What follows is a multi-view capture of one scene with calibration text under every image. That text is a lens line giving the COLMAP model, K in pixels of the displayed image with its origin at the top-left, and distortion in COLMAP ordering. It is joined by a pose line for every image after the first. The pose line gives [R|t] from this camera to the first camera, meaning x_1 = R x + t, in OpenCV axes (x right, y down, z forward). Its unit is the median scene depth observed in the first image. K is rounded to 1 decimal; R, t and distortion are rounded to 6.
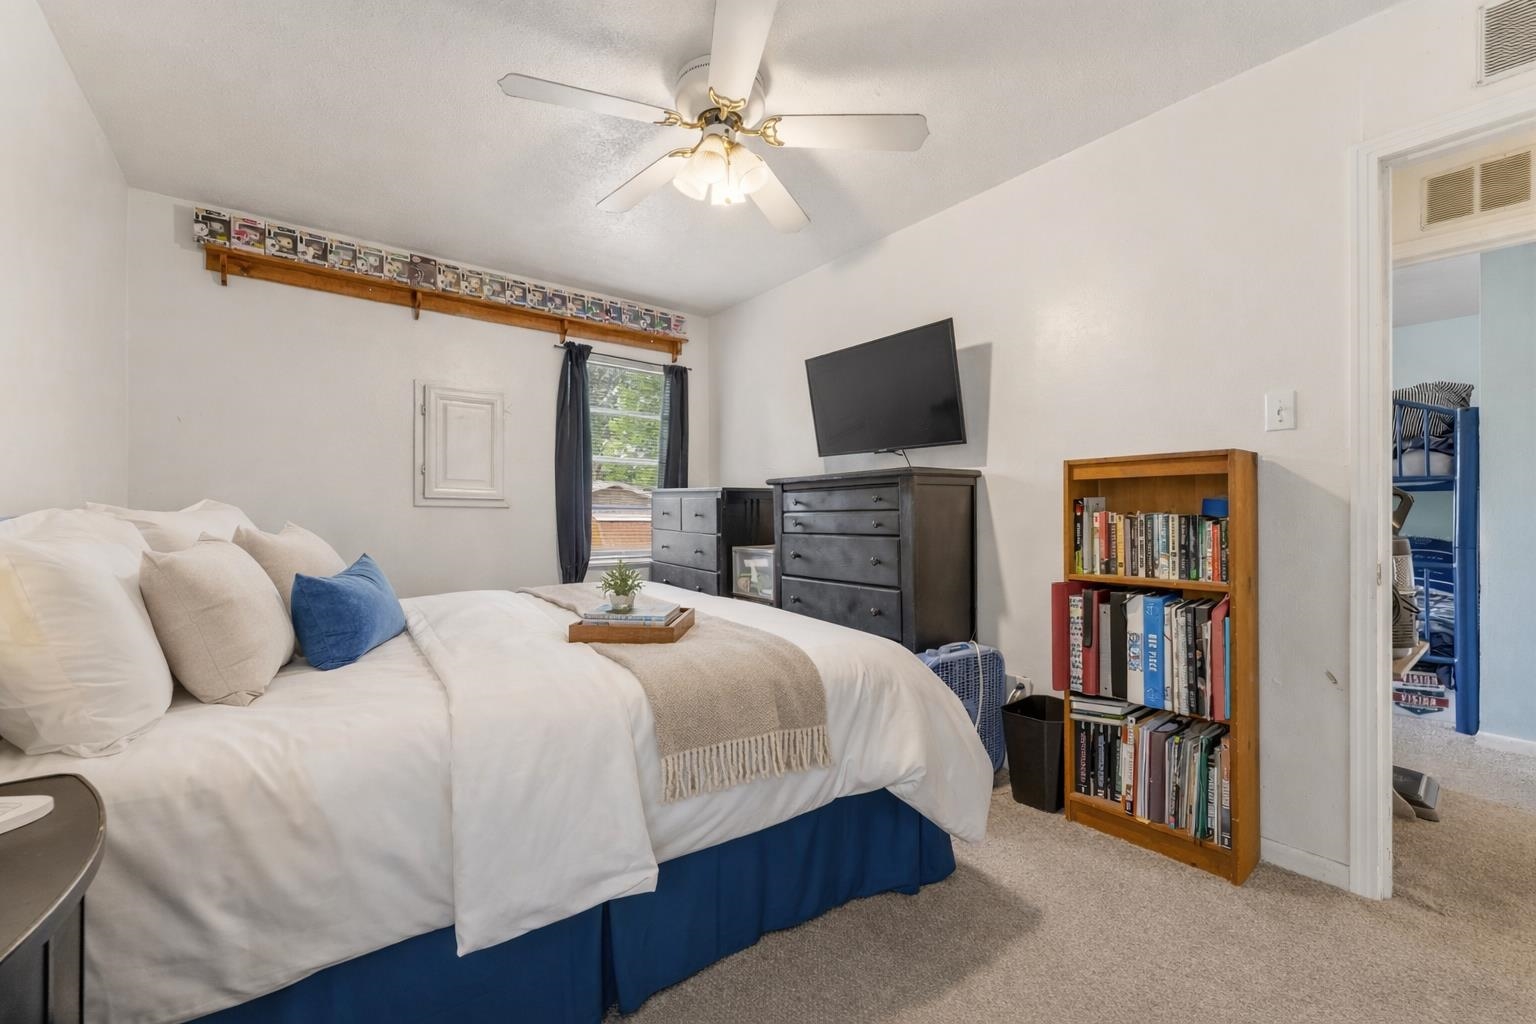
lens RADIAL K [[637.5, 0, 768.4], [0, 637.5, 511.1], [0, 0, 1]] dist [0.001404, 0.000320]
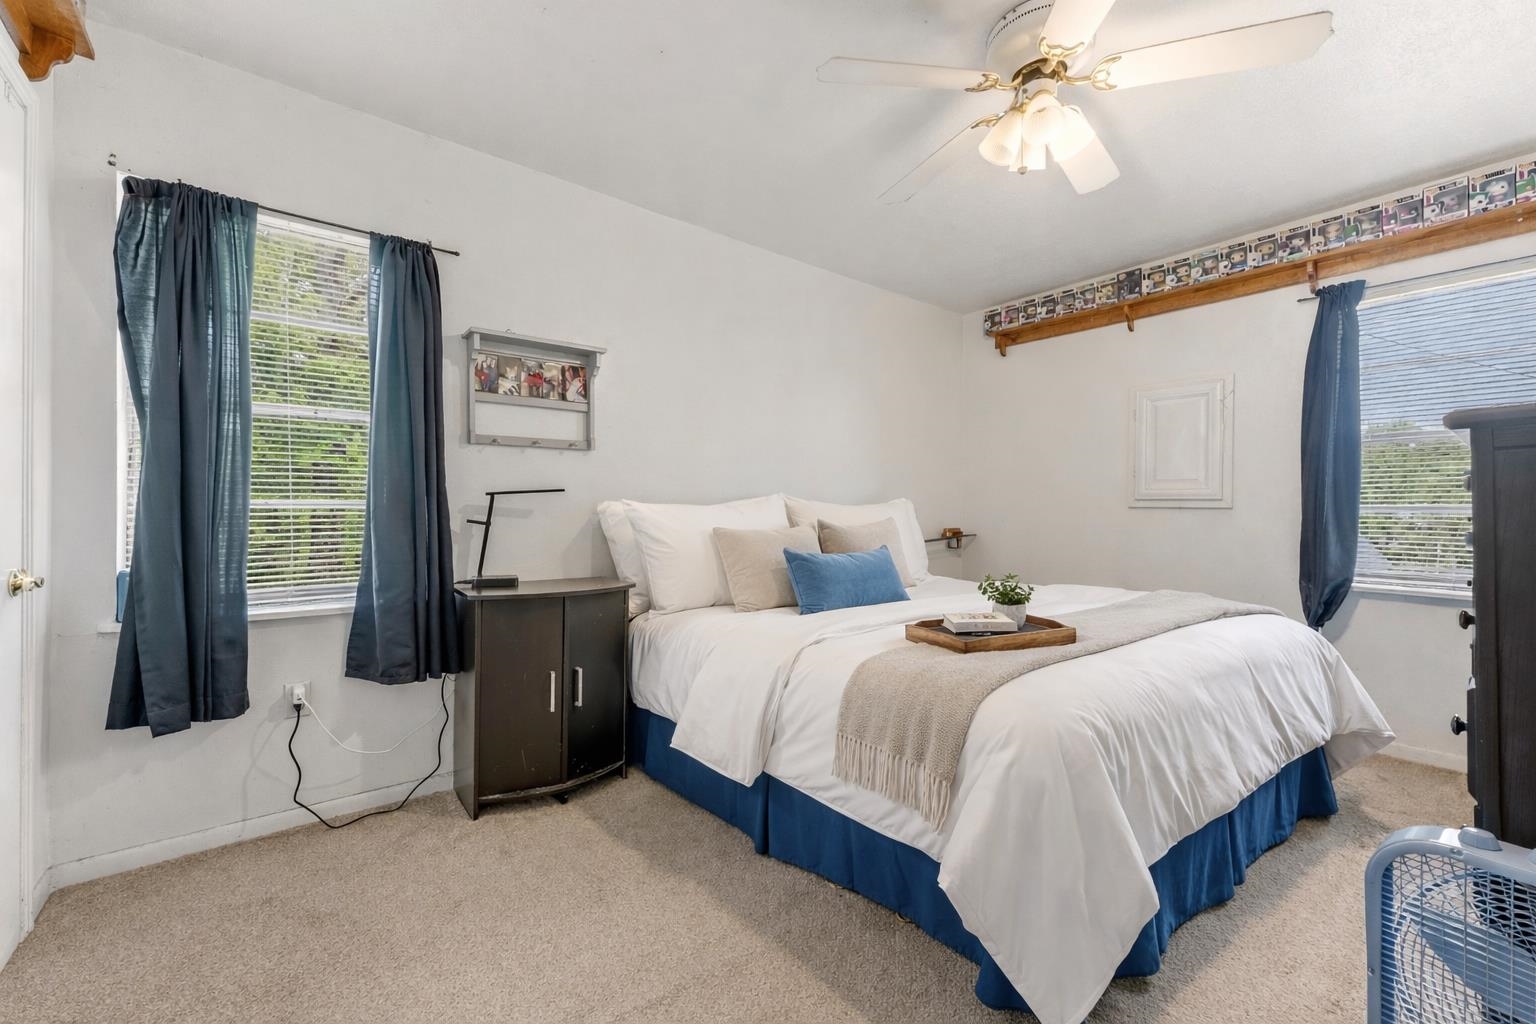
lens RADIAL K [[637.5, 0, 768.4], [0, 637.5, 511.1], [0, 0, 1]] dist [0.001404, 0.000320]
pose [[-0.027767, 0.001593, -0.999613, 0.516206], [-0.007503, 0.999970, 0.001801, -0.000463], [0.999586, 0.007550, -0.027754, 0.430013]]
